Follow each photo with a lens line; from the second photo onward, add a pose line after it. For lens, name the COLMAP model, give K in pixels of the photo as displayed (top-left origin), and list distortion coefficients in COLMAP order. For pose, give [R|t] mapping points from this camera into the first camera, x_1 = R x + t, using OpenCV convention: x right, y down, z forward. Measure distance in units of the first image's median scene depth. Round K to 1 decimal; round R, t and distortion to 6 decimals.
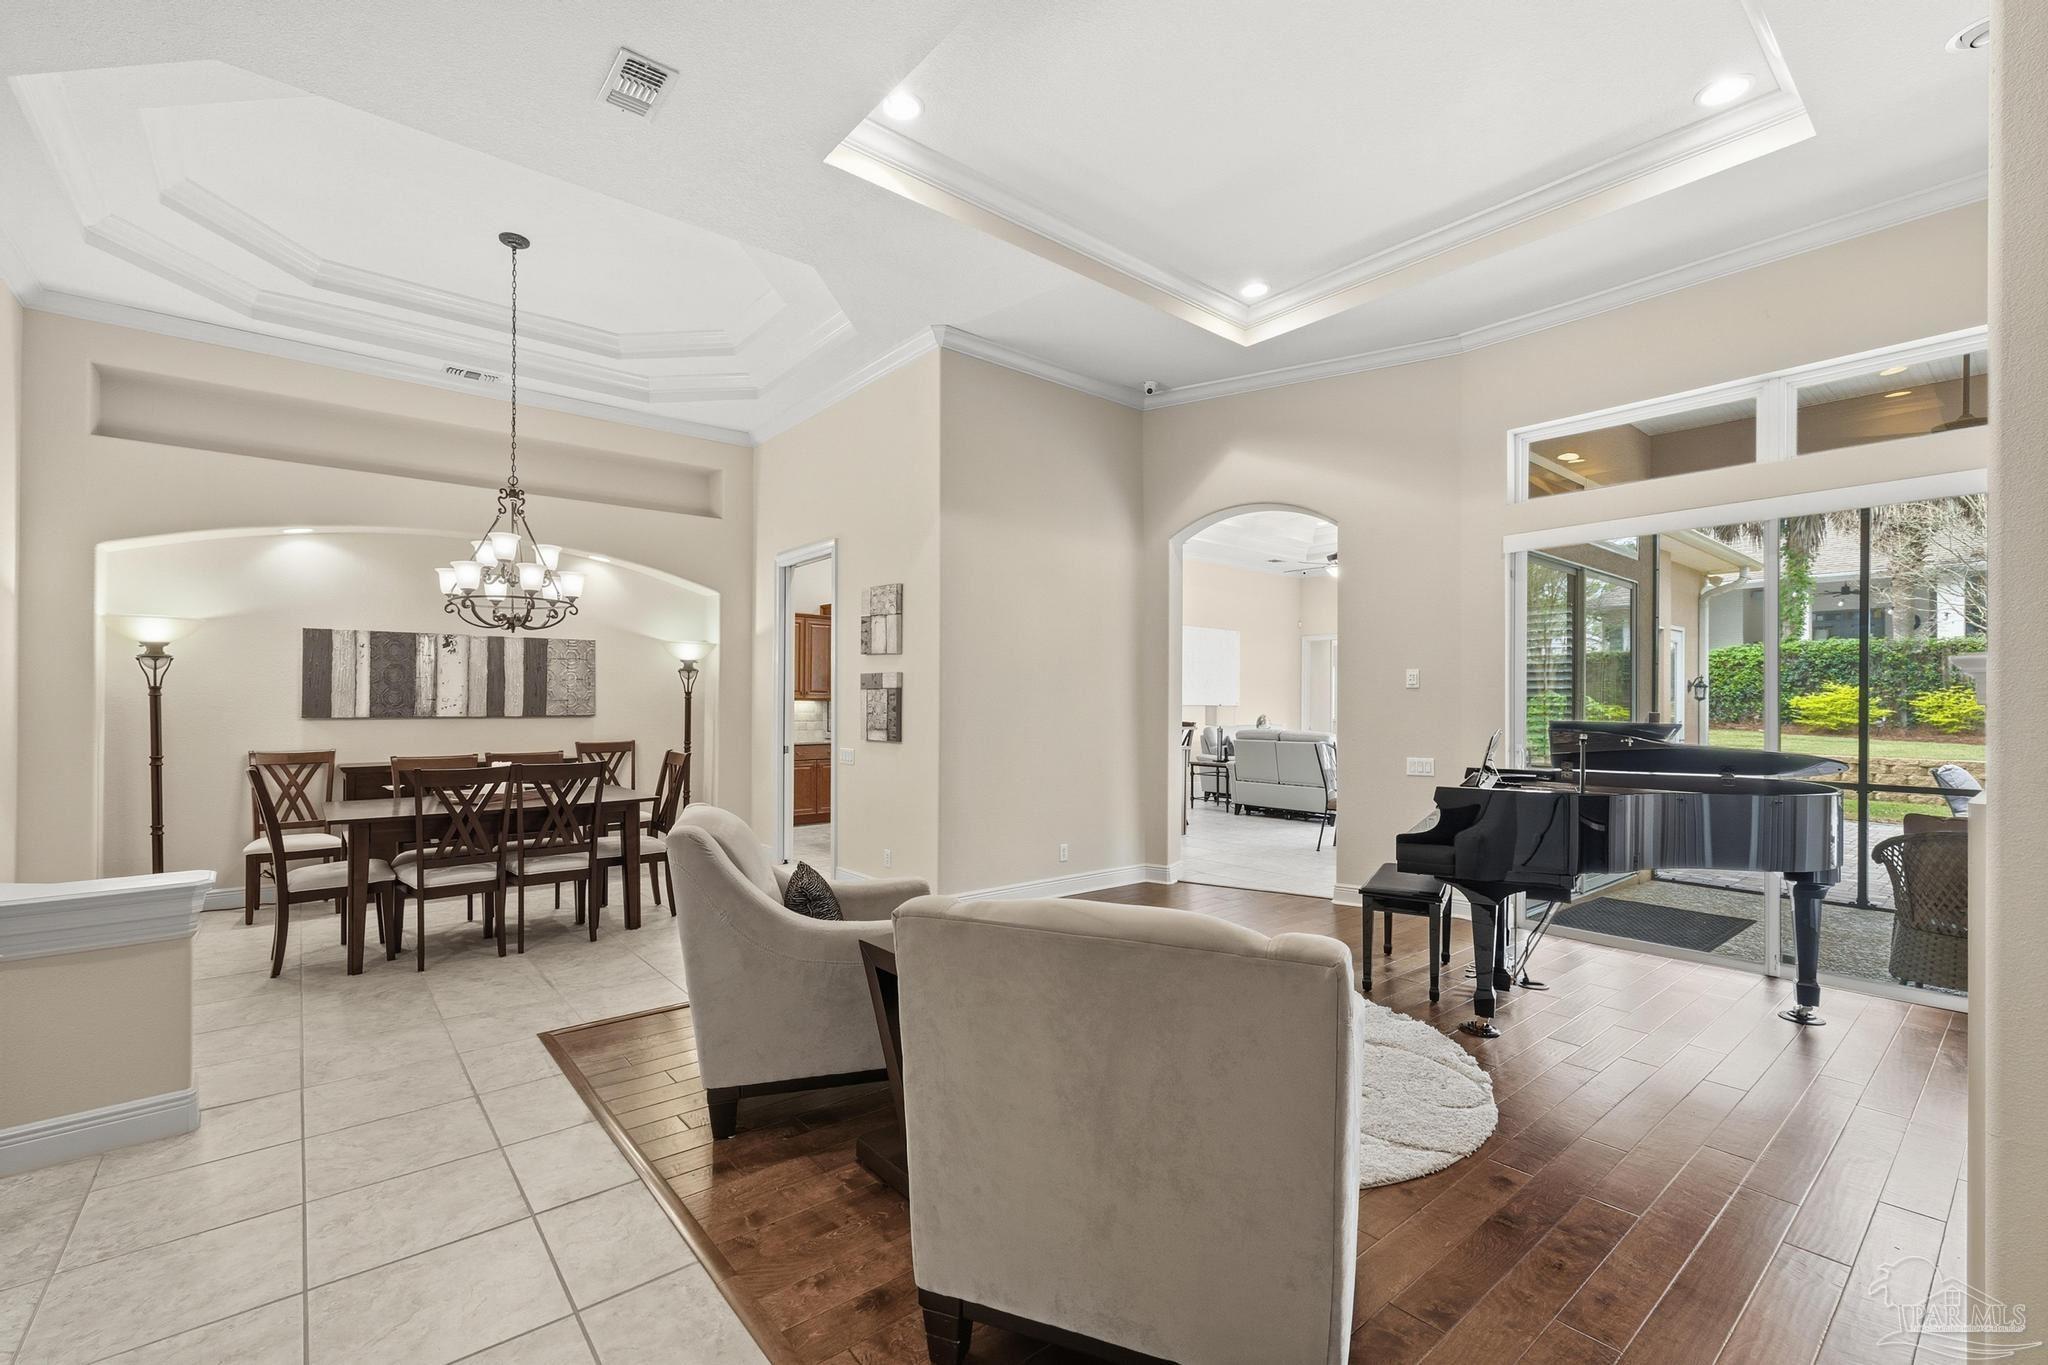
lens RADIAL K [[876.2, 0, 1020.3], [0, 876.2, 697.3], [0, 0, 1]] dist [-0.000930, 0.000725]
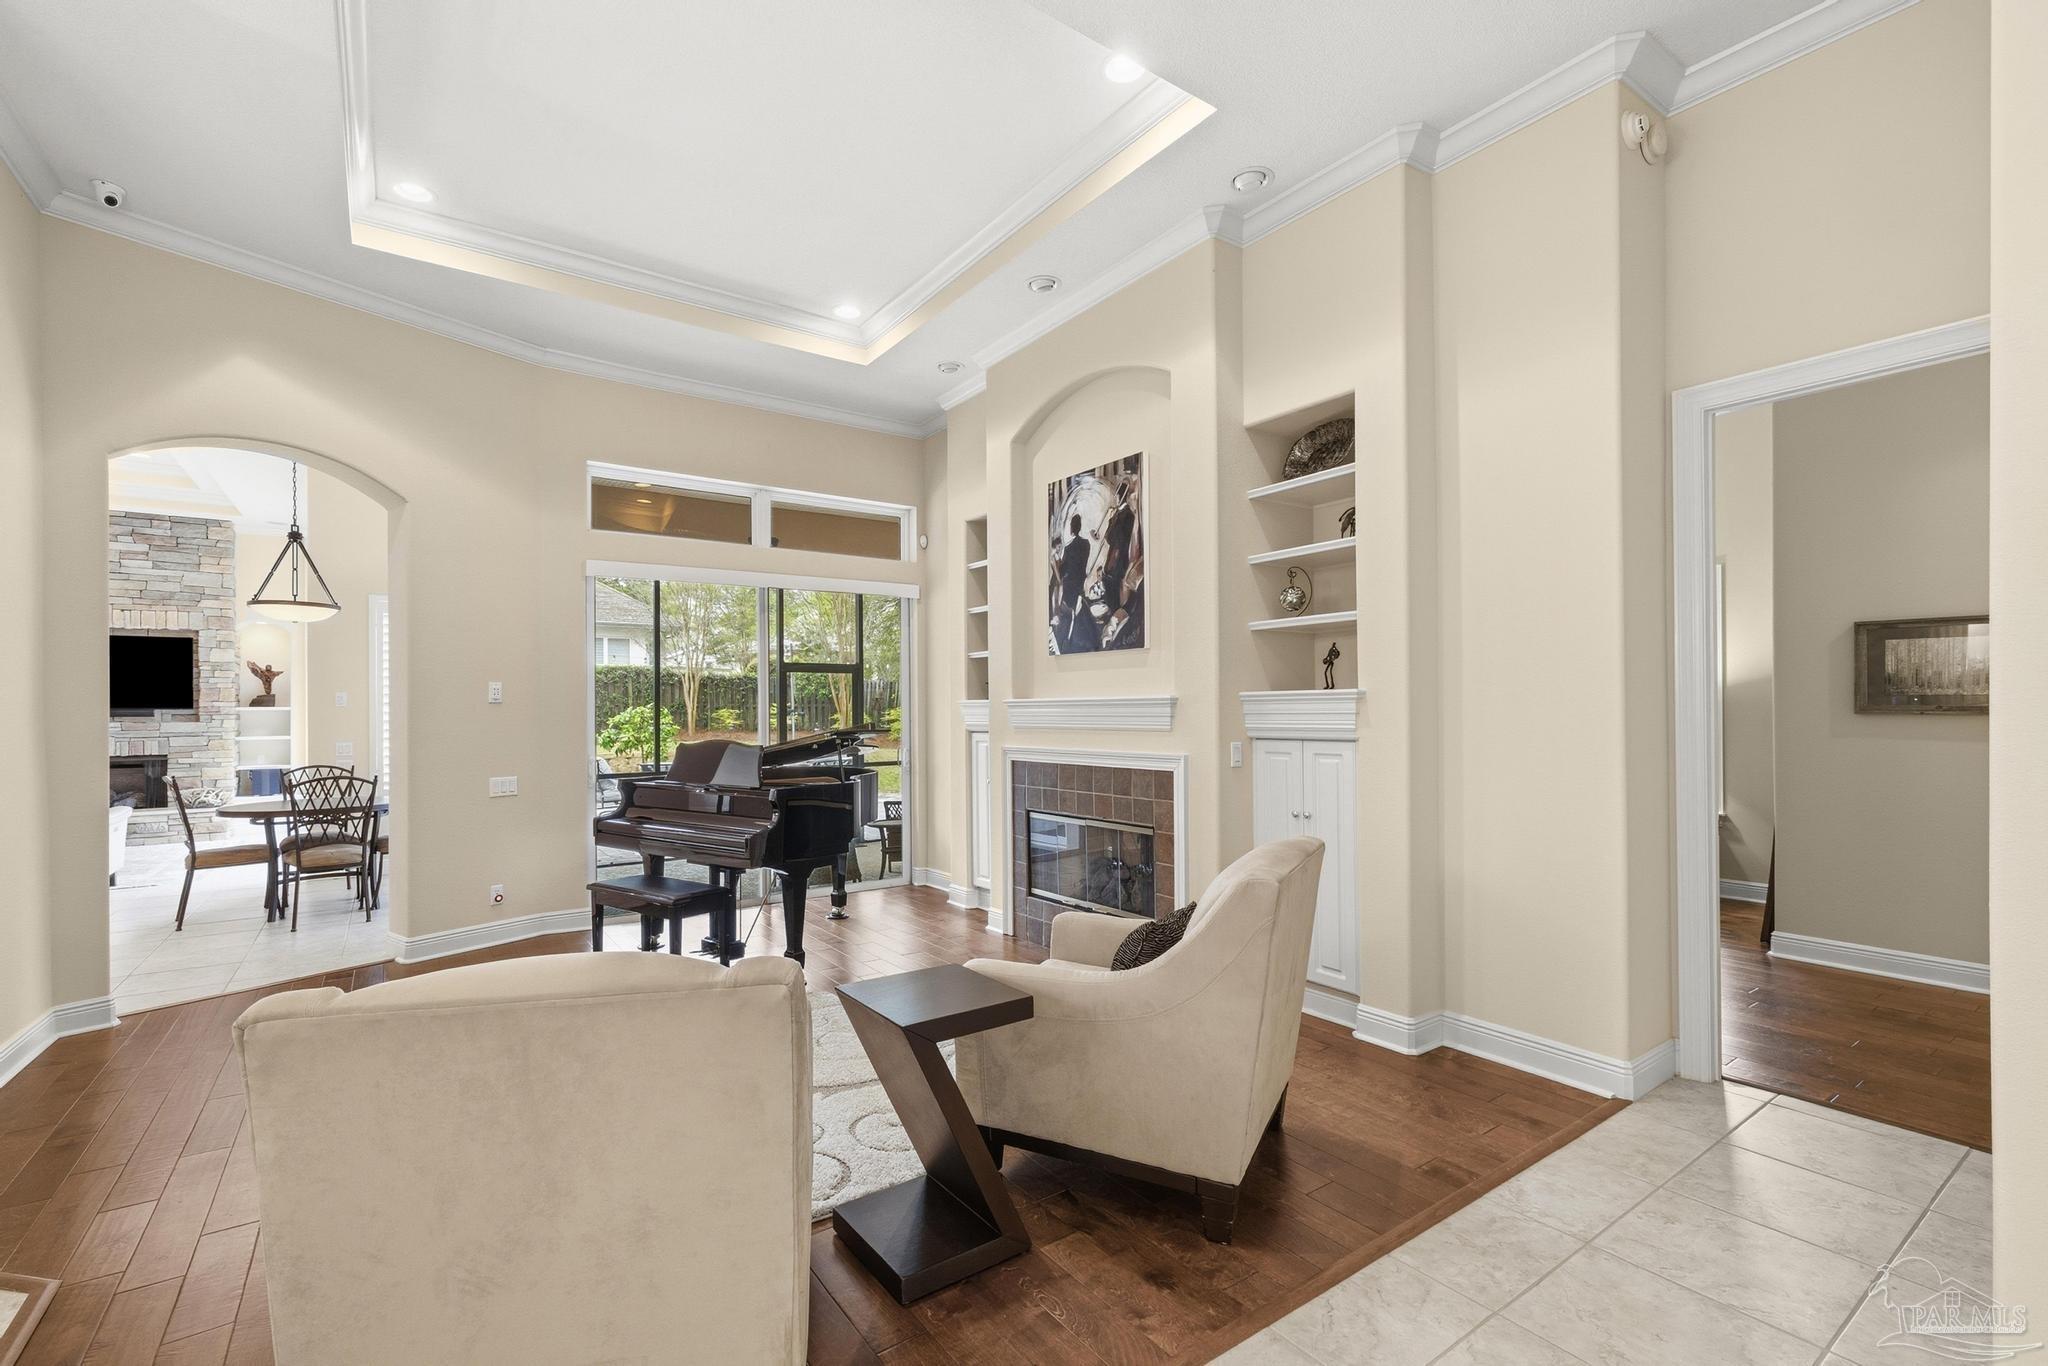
lens RADIAL K [[876.2, 0, 1012.7], [0, 876.2, 703.6], [0, 0, 1]] dist [-0.000930, 0.000725]
pose [[0.081398, 0.003394, 0.996676, -0.419363], [0.003633, 0.999987, -0.003702, -0.003782], [-0.996675, 0.003923, 0.081385, 0.365529]]
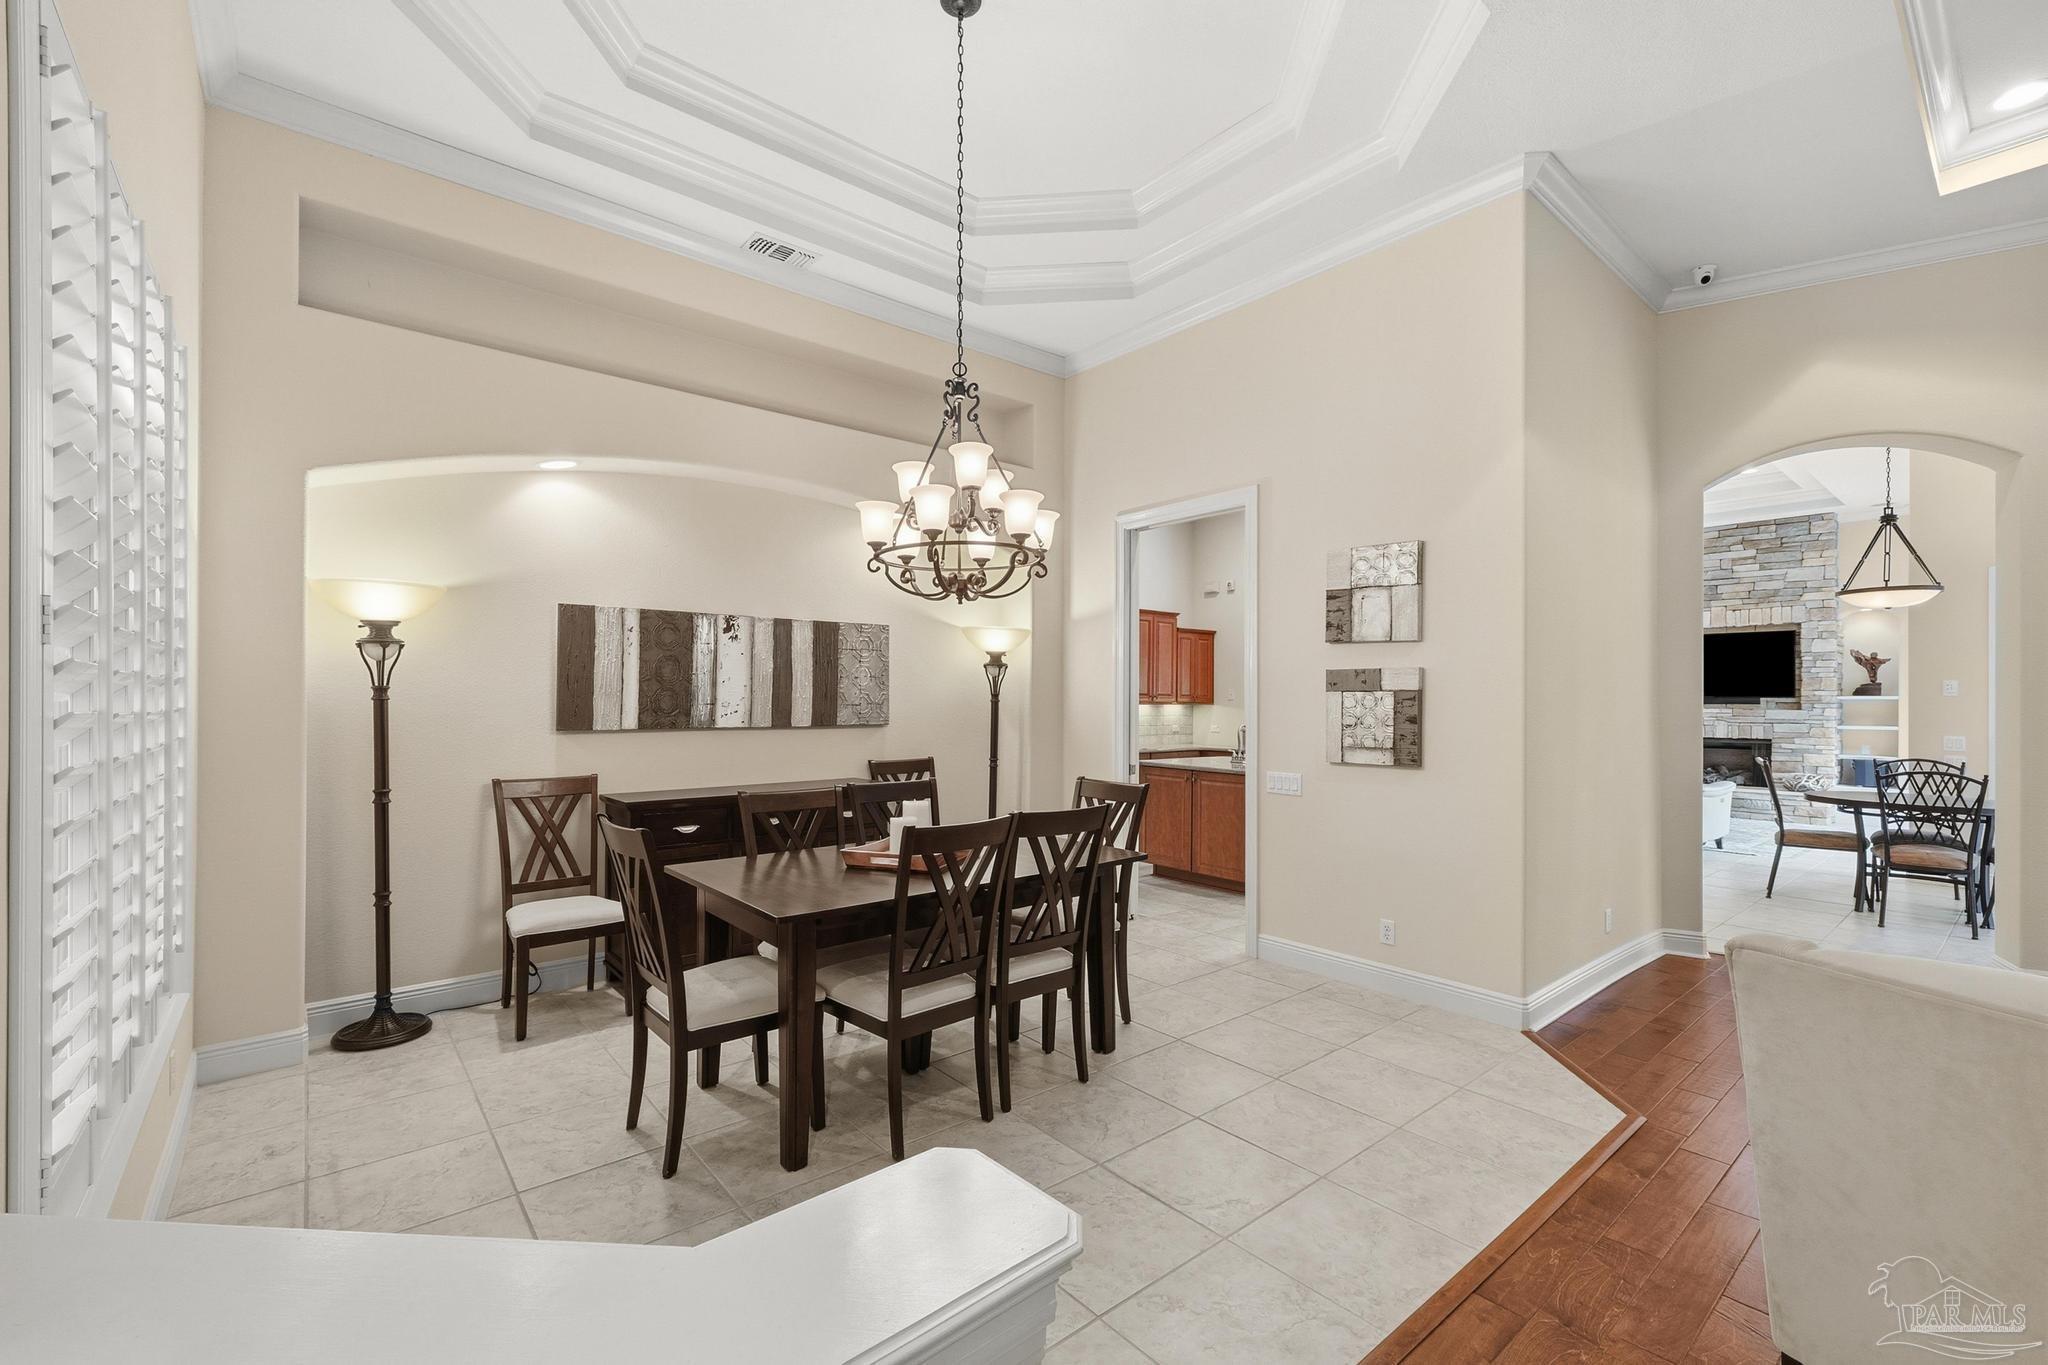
lens RADIAL K [[876.2, 0, 1014.5], [0, 876.2, 695.2], [0, 0, 1]] dist [-0.000930, 0.000725]
pose [[0.999990, 0.002039, -0.003882, -0.445789], [-0.002044, 0.999997, -0.001272, -0.004859], [0.003880, 0.001280, 0.999992, 0.293722]]
